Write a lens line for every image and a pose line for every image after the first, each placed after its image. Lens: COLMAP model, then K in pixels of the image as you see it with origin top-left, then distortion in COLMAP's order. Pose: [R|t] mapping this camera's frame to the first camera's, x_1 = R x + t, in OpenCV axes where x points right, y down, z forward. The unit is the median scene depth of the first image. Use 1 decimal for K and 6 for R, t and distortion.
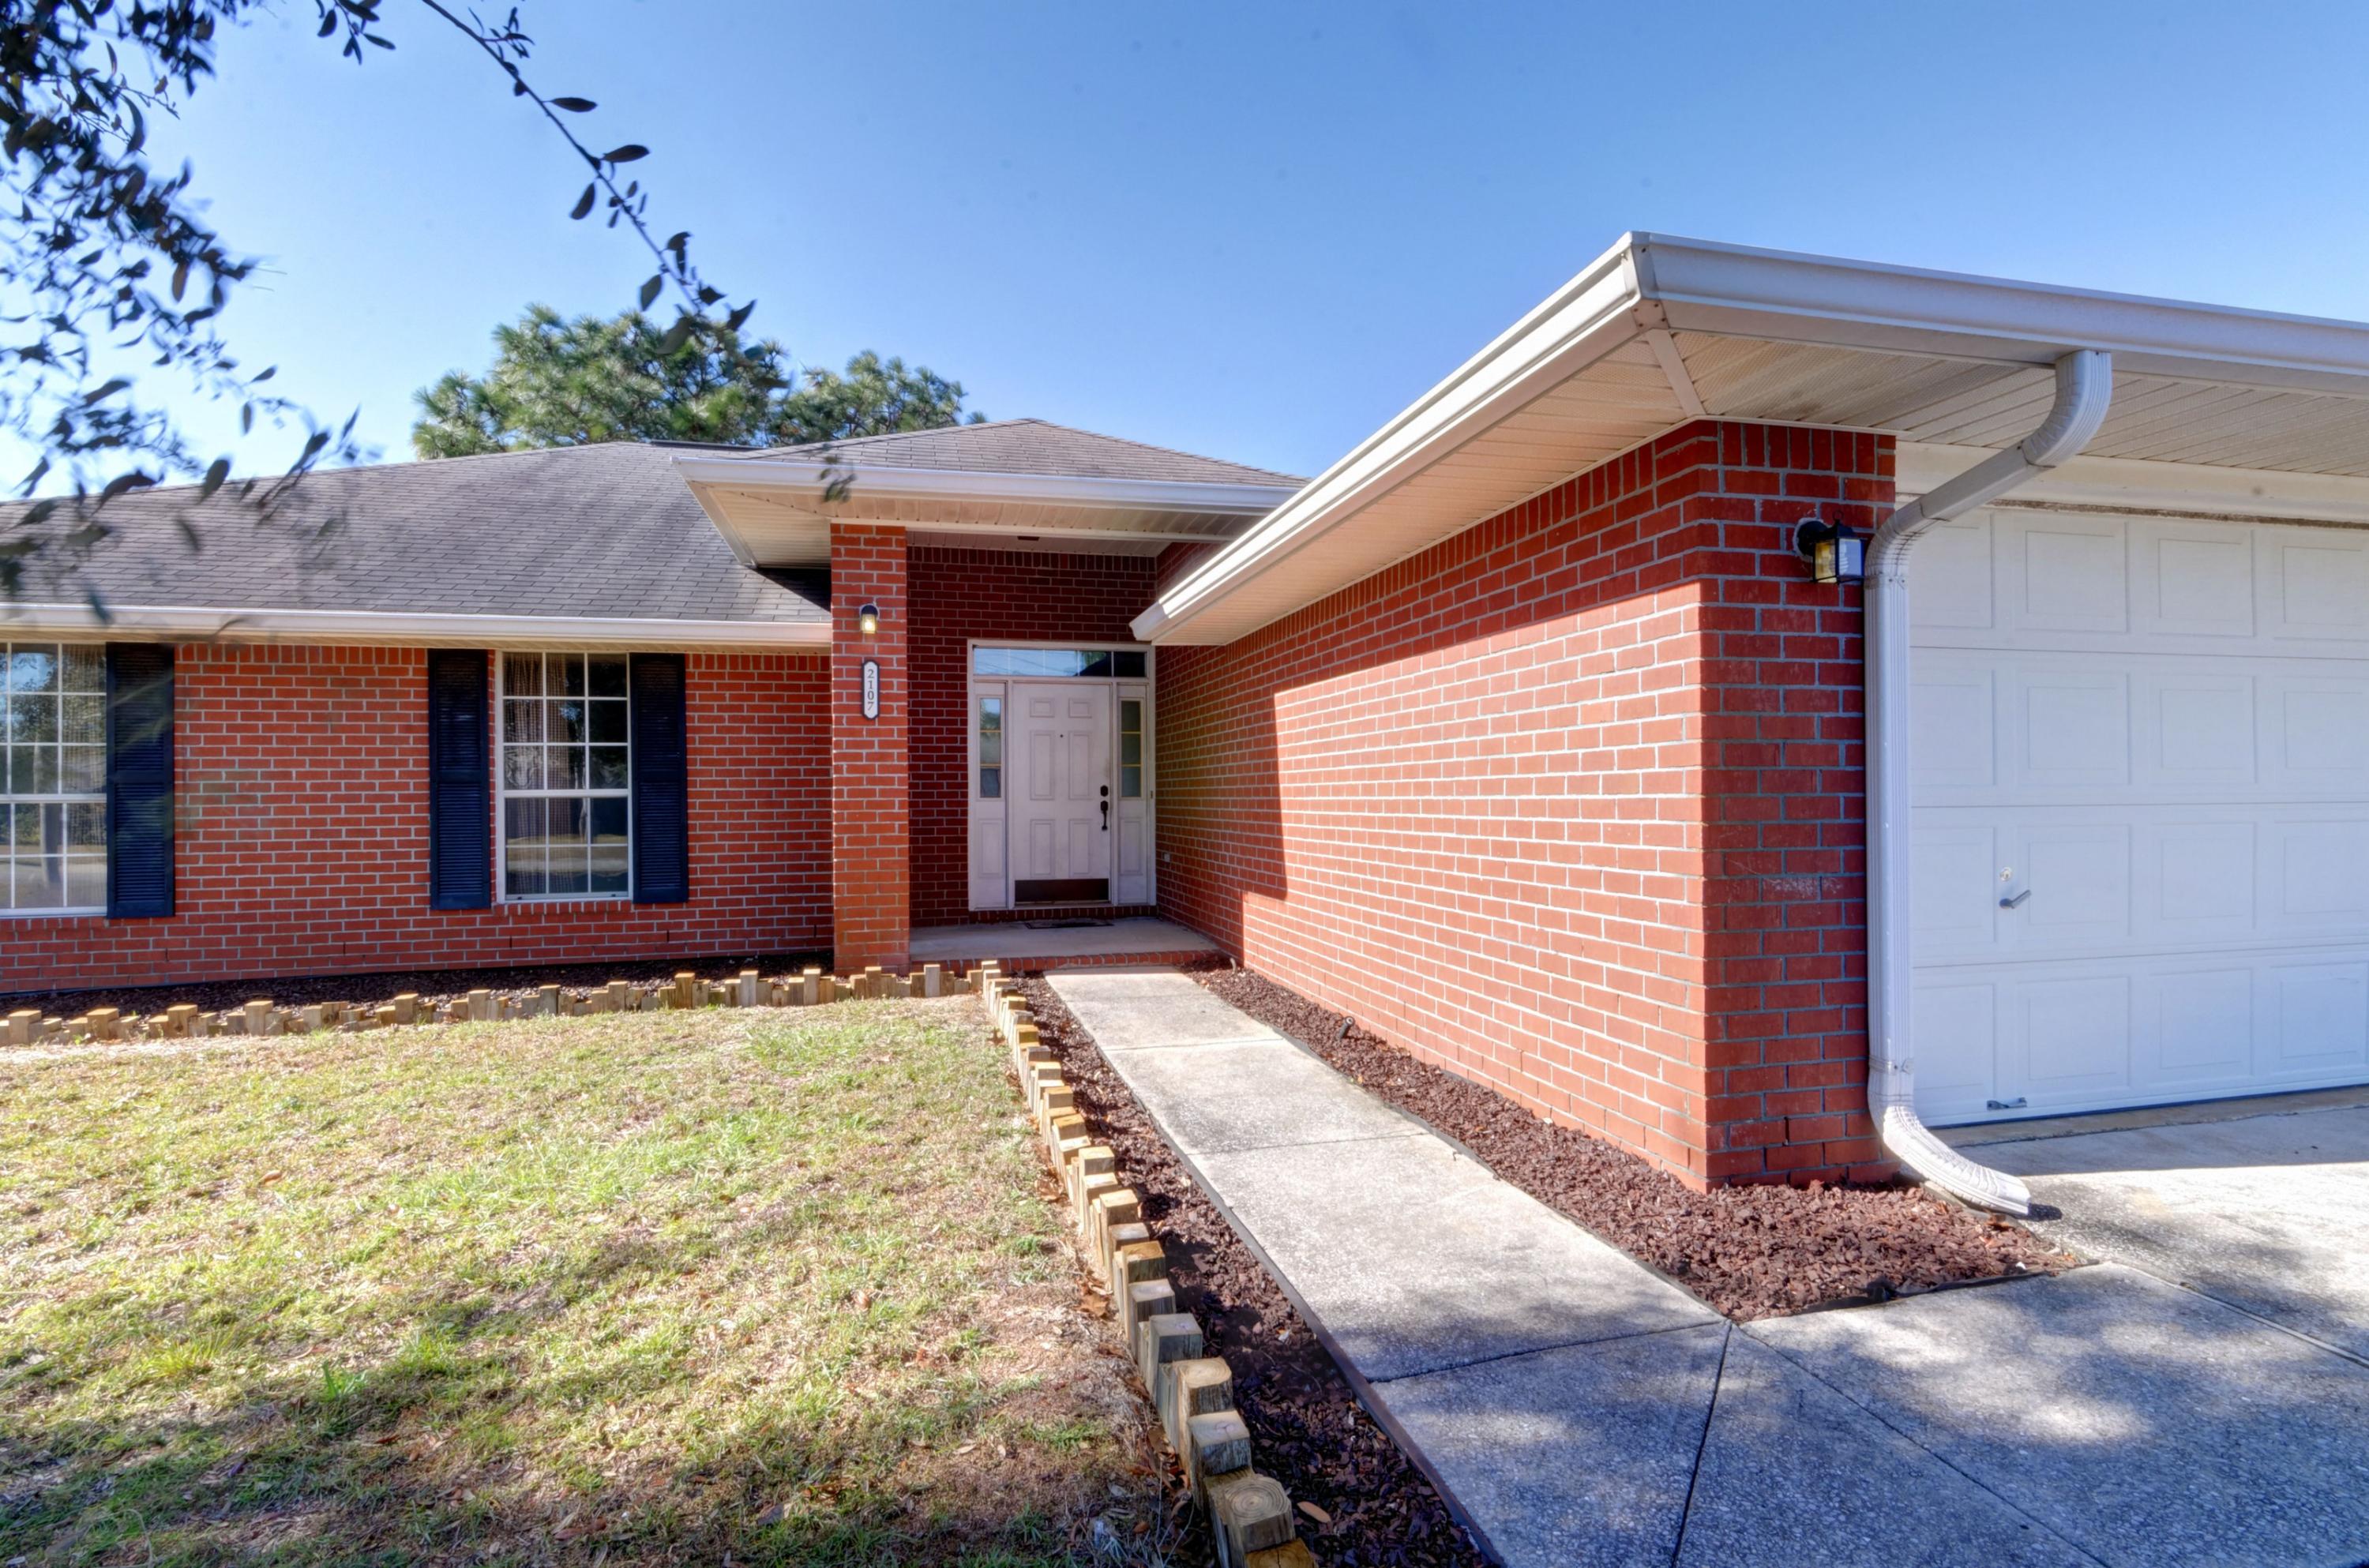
lens RADIAL K [[1130.3, 0, 1187.5], [0, 1130.3, 795.6], [0, 0, 1]] dist [0.000762, 0.000038]
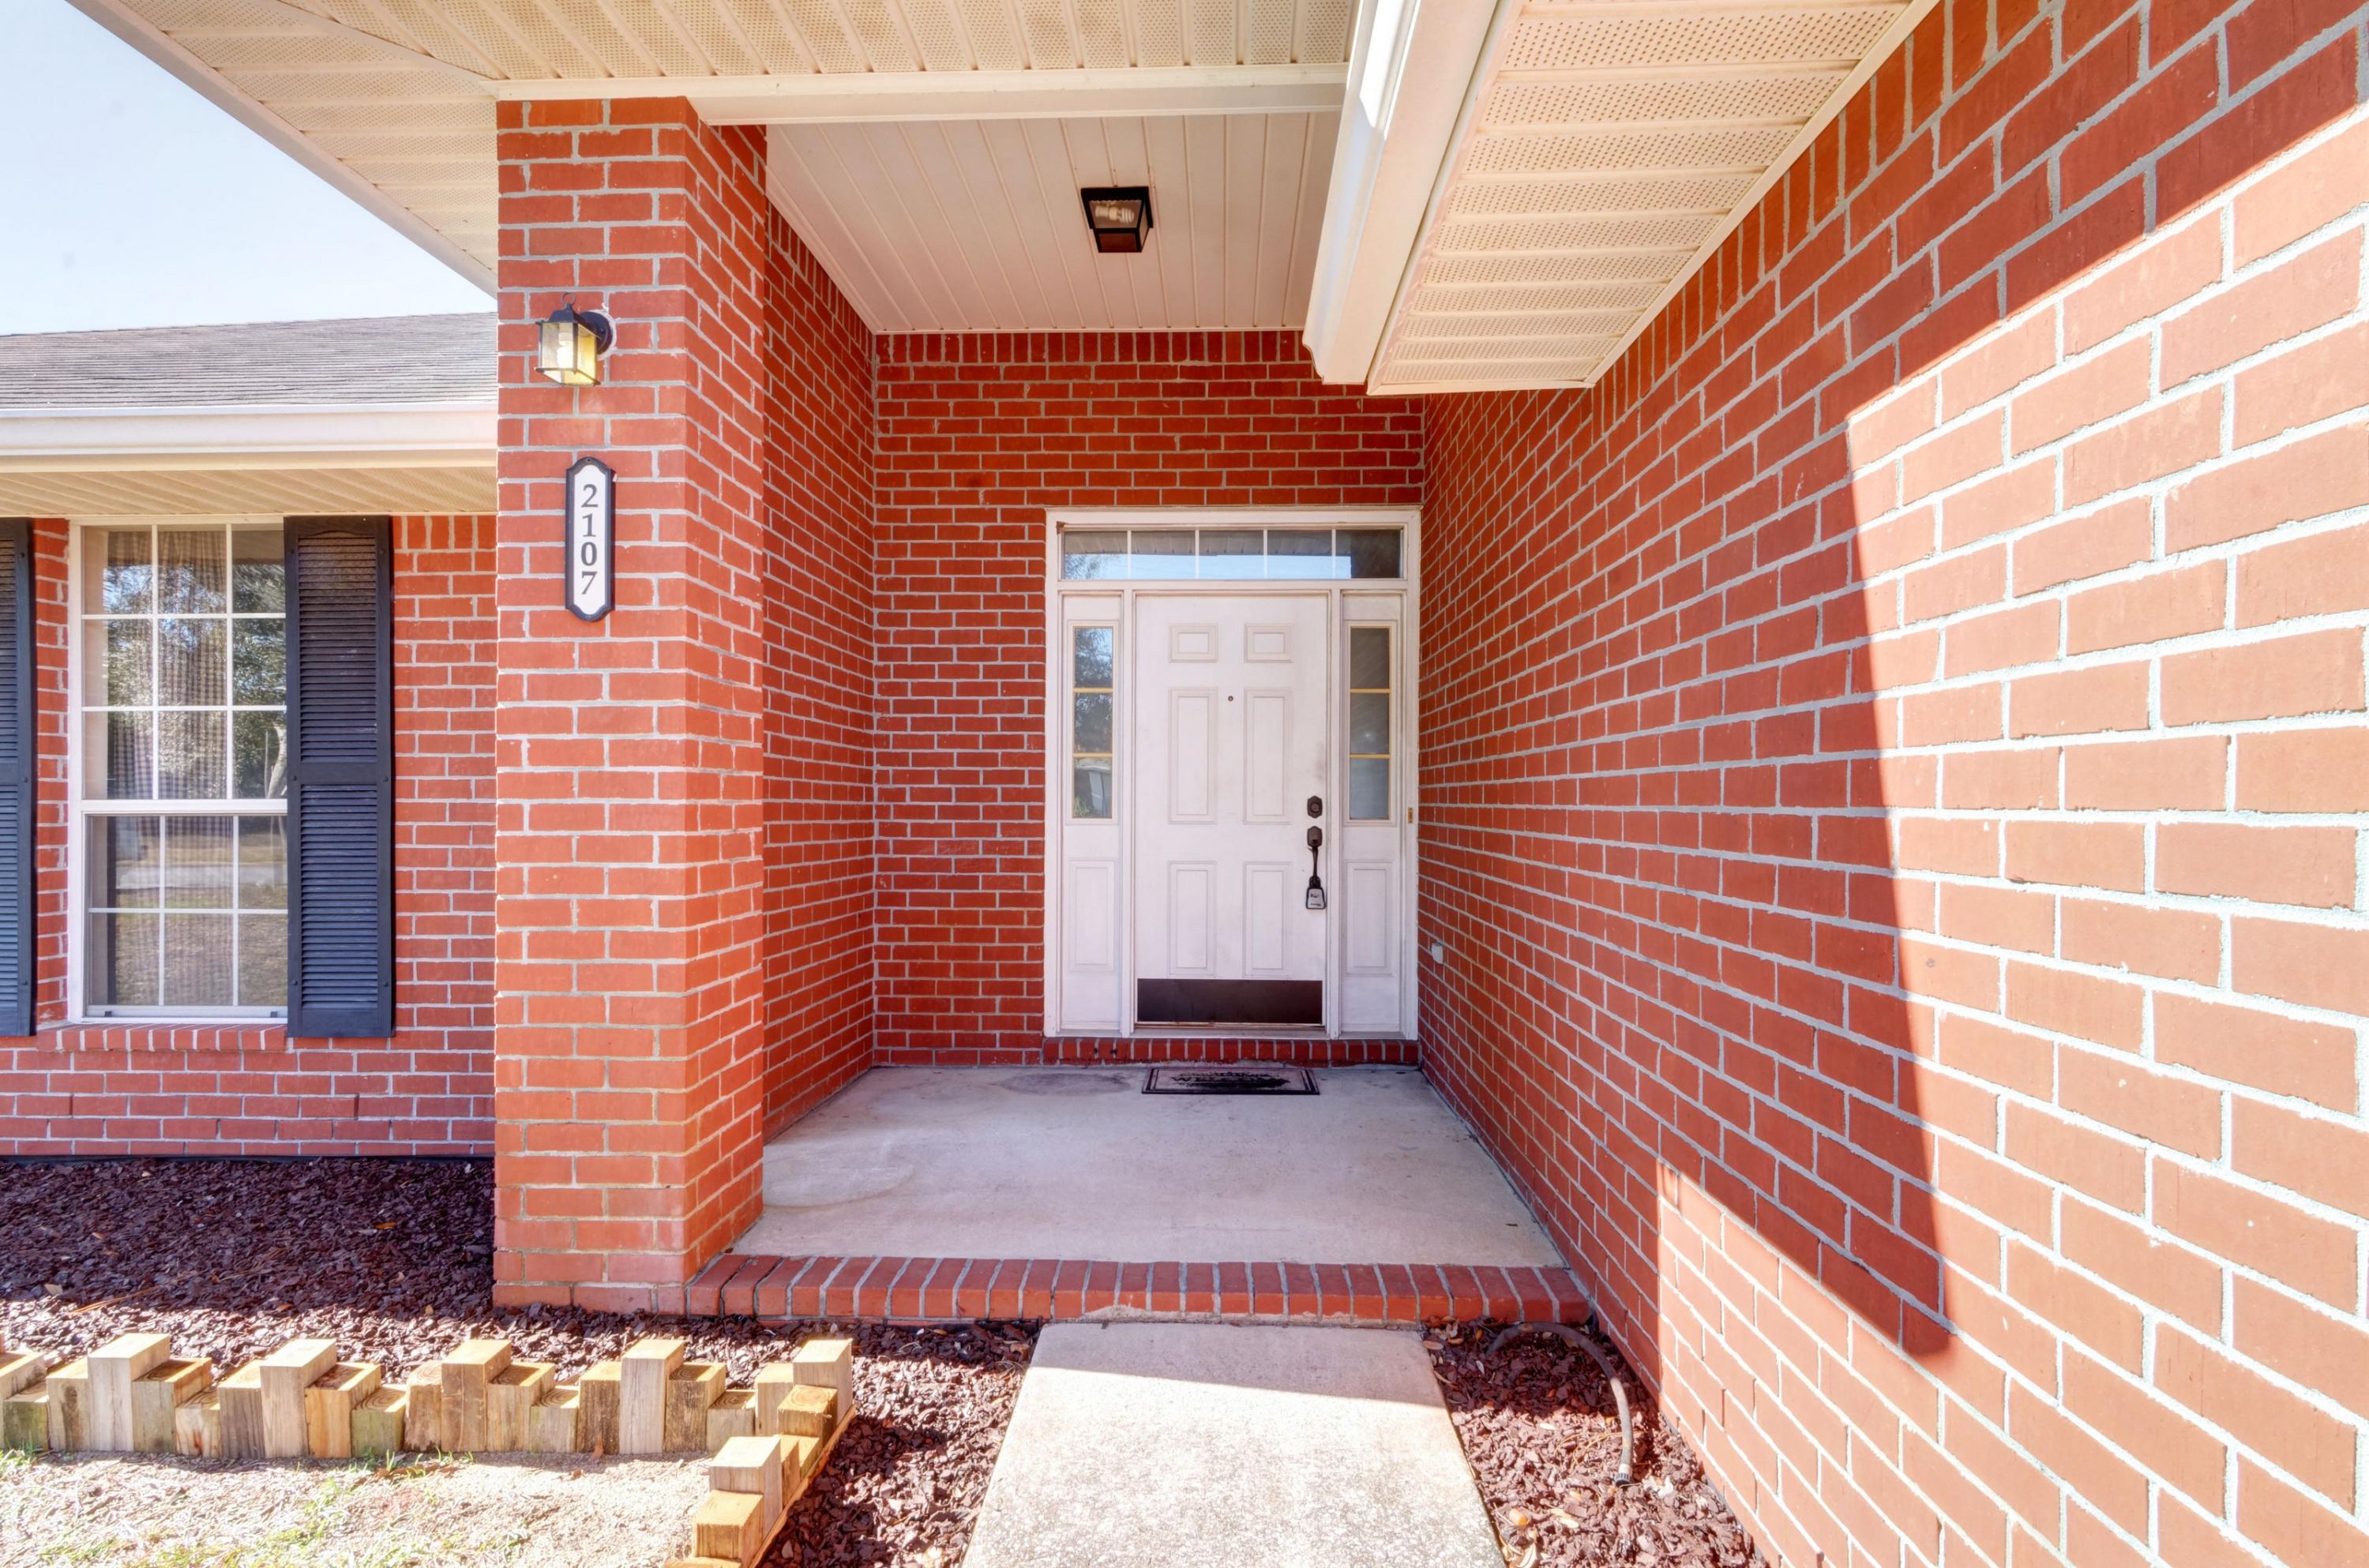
lens RADIAL K [[1130.3, 0, 1187.5], [0, 1130.3, 795.6], [0, 0, 1]] dist [0.000762, 0.000038]
pose [[0.963240, 0.007291, -0.268543, 0.008561], [-0.008459, 0.999959, -0.003191, -0.008888], [0.268508, 0.005345, 0.963263, 0.627159]]
